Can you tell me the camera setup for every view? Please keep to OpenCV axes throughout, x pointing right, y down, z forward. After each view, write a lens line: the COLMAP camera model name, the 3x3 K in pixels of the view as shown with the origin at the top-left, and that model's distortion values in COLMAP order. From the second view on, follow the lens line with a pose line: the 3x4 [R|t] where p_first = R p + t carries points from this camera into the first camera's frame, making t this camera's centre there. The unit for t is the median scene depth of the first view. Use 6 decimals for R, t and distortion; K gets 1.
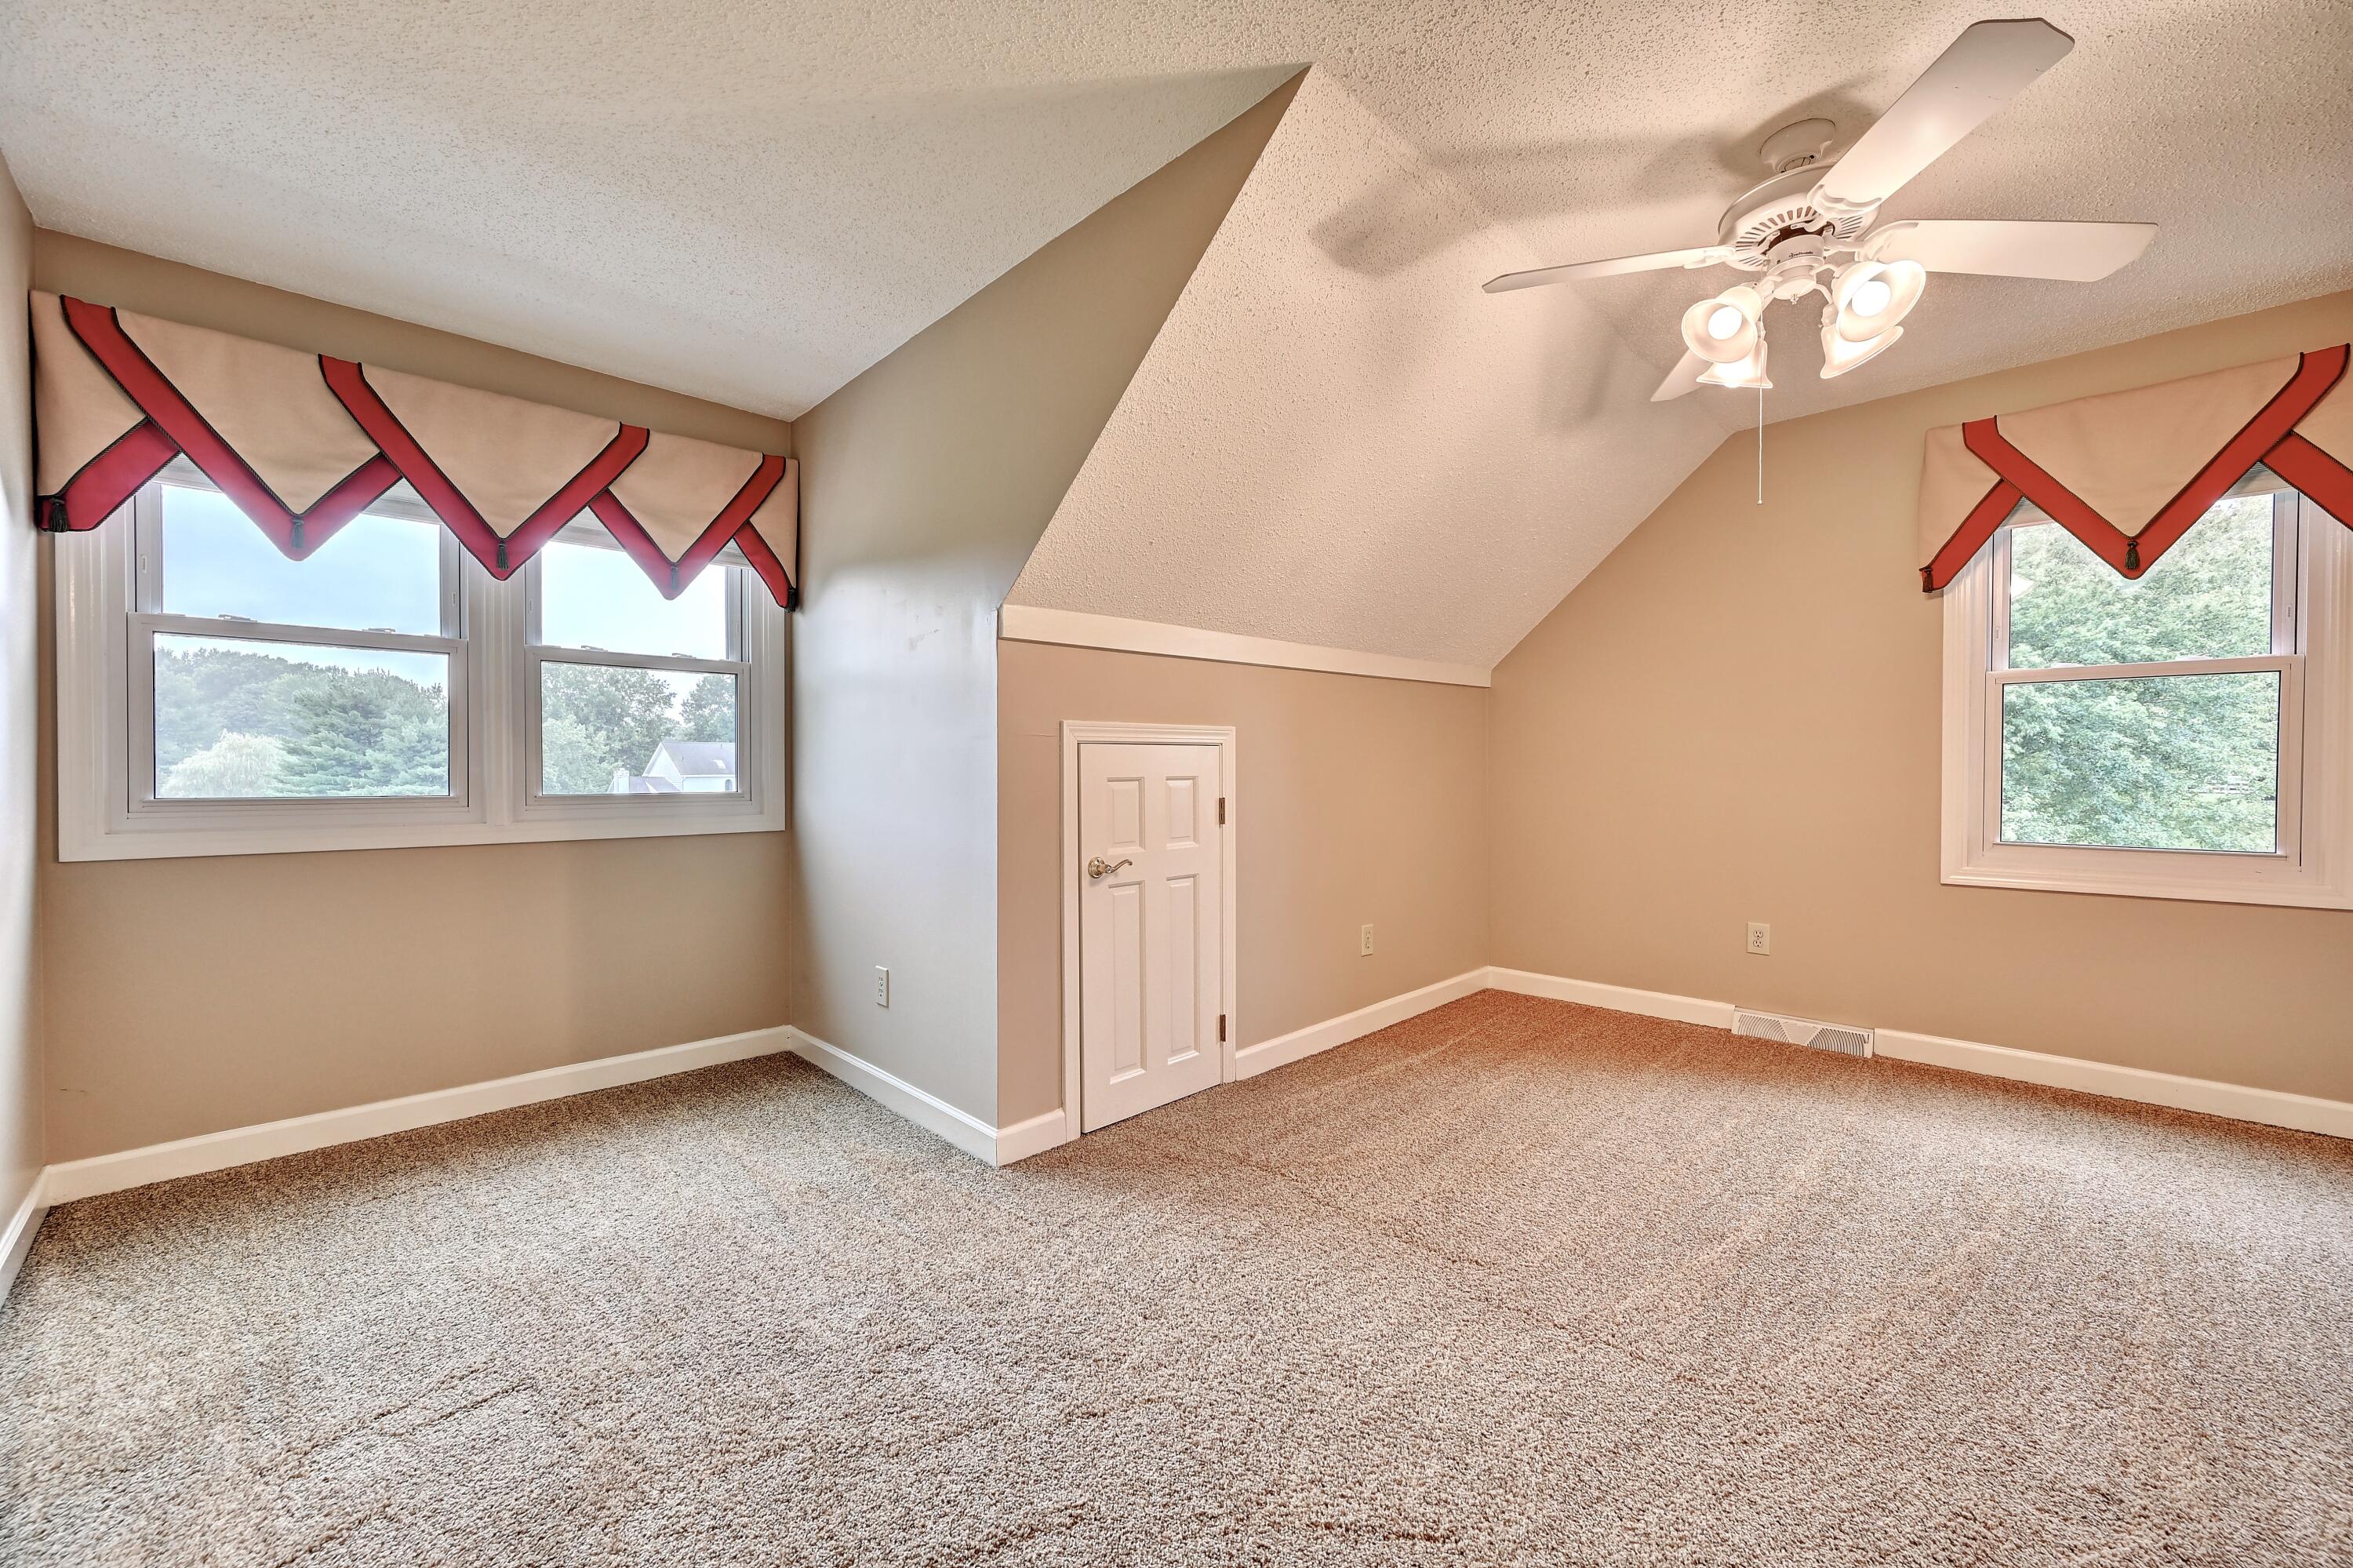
lens RADIAL K [[919.1, 0, 1172.3], [0, 919.1, 787.2], [0, 0, 1]] dist [-0.002993, 0.000510]
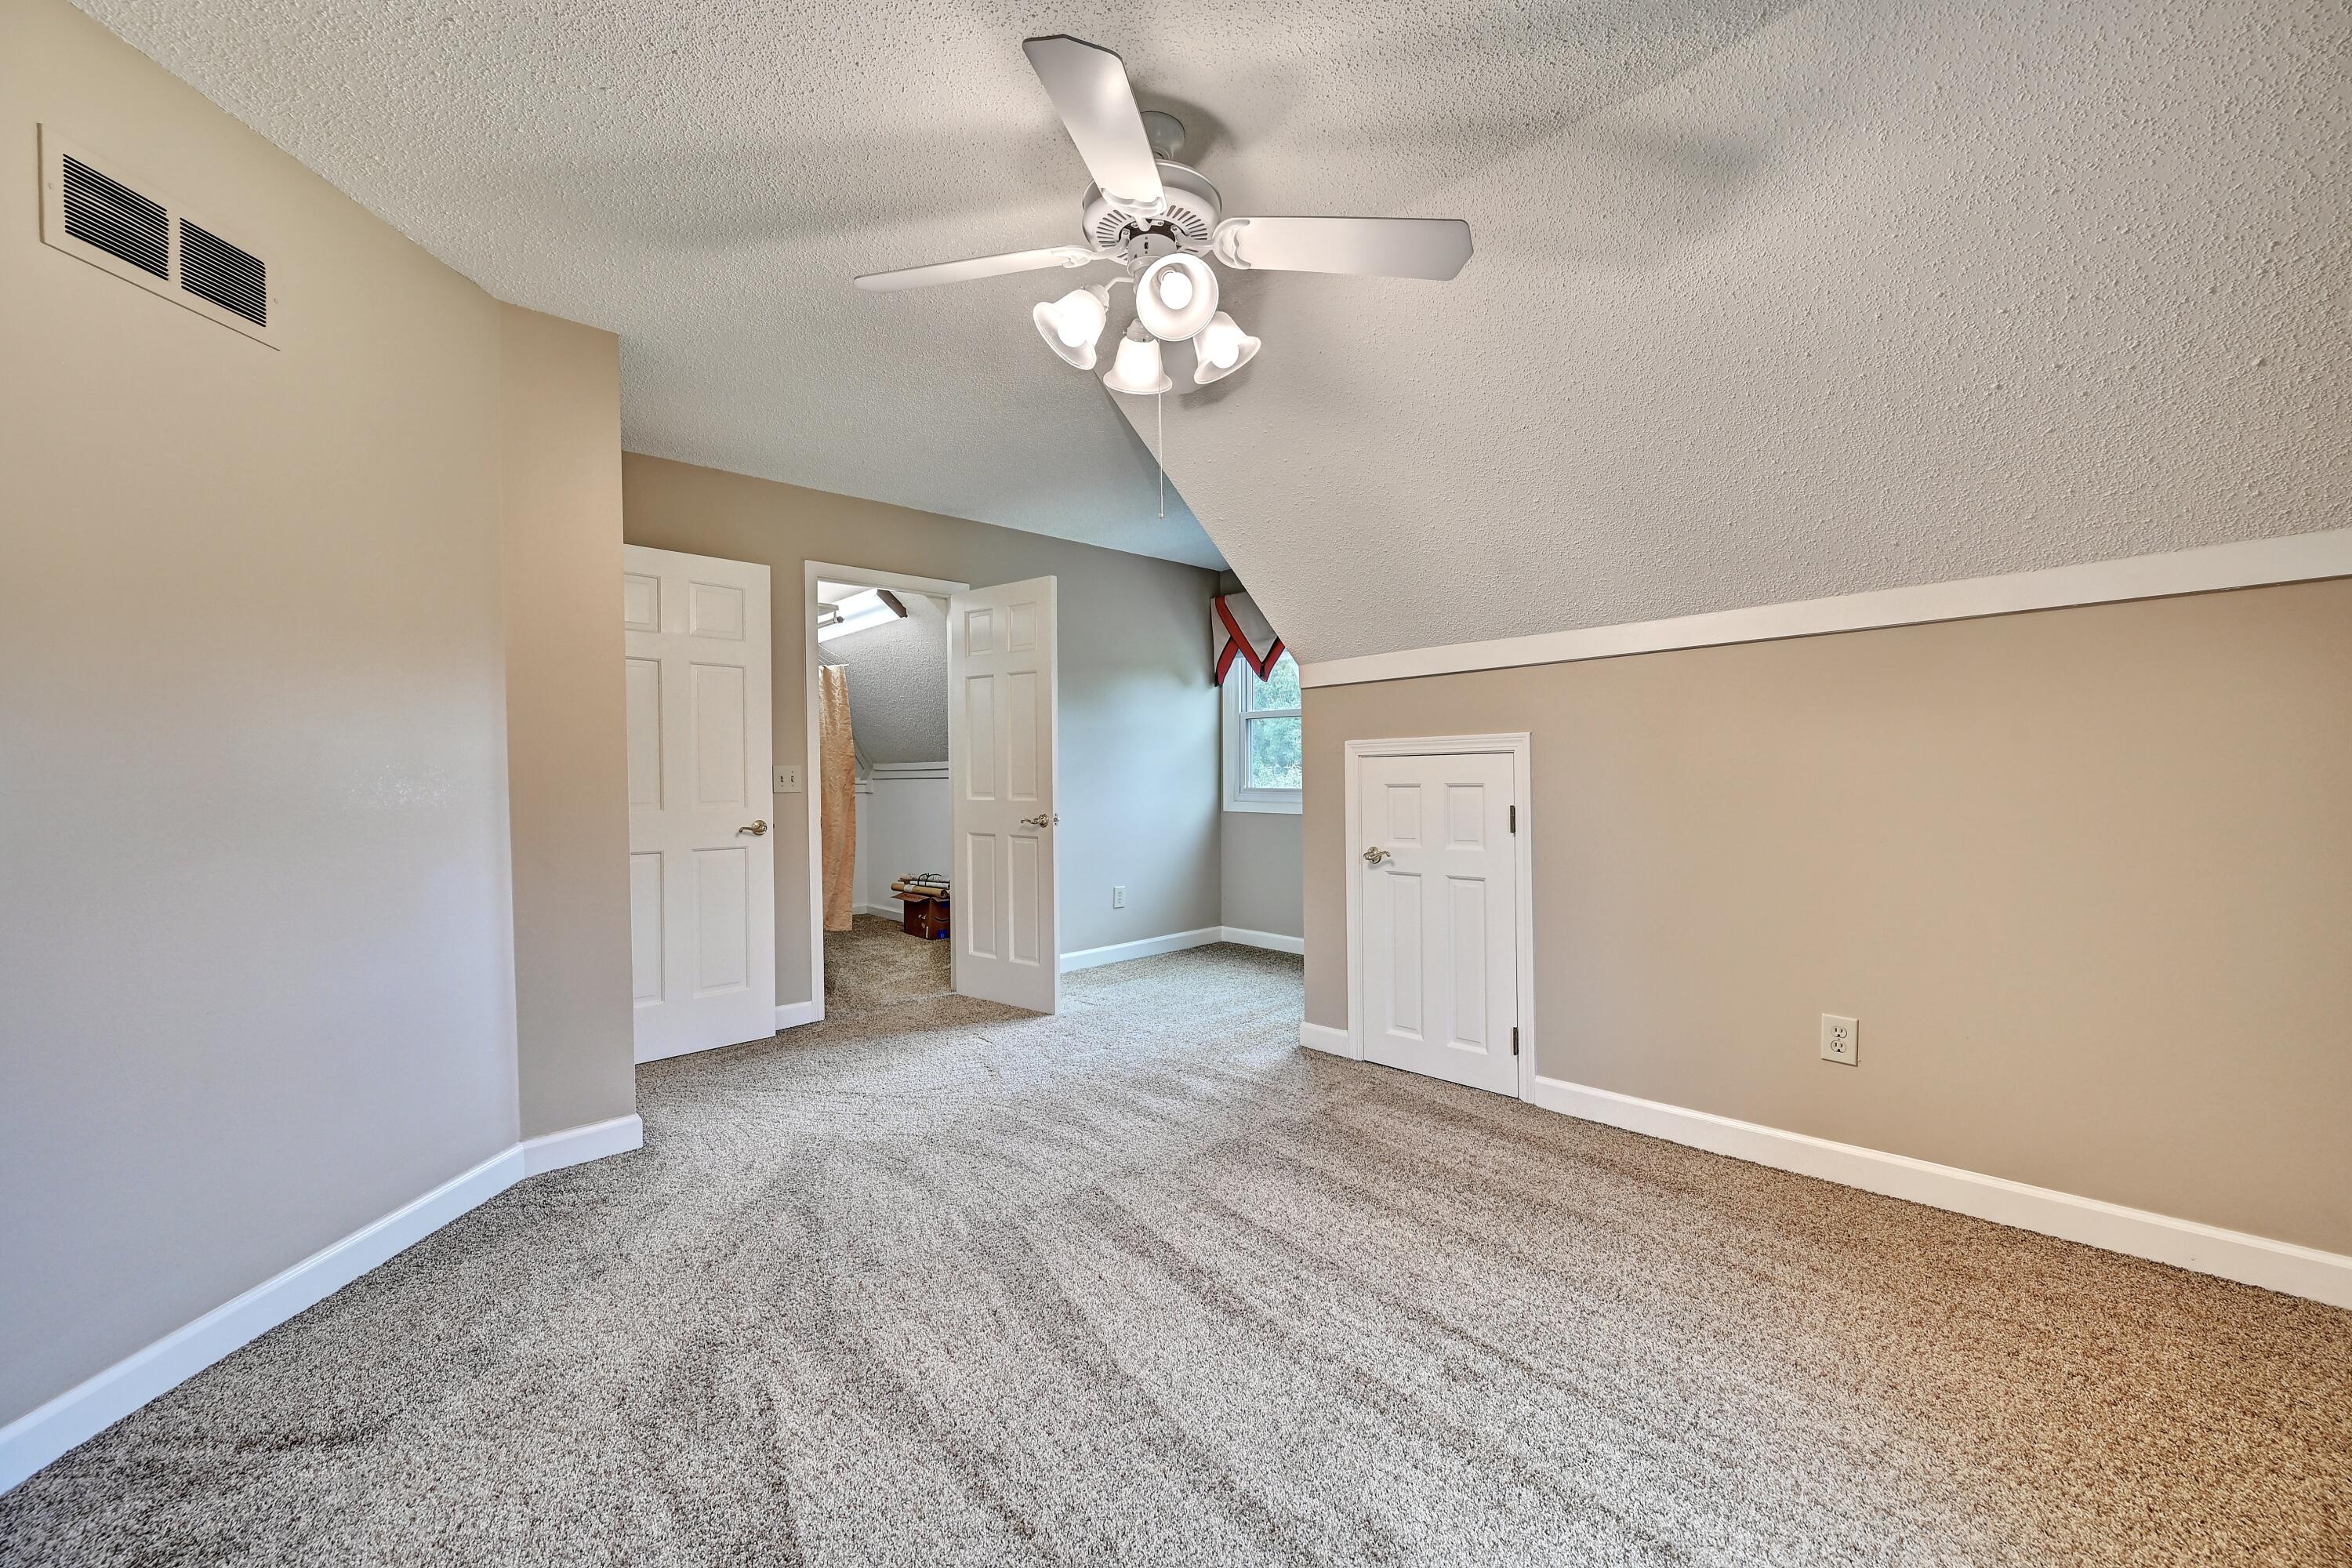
lens RADIAL K [[918.6, 0, 1178.0], [0, 918.6, 781.0], [0, 0, 1]] dist [-0.002993, 0.000510]
pose [[0.005970, 0.004480, -0.999972, 1.236480], [-0.014285, 0.999888, 0.004394, -0.016860], [0.999880, 0.014259, 0.006033, 0.757175]]
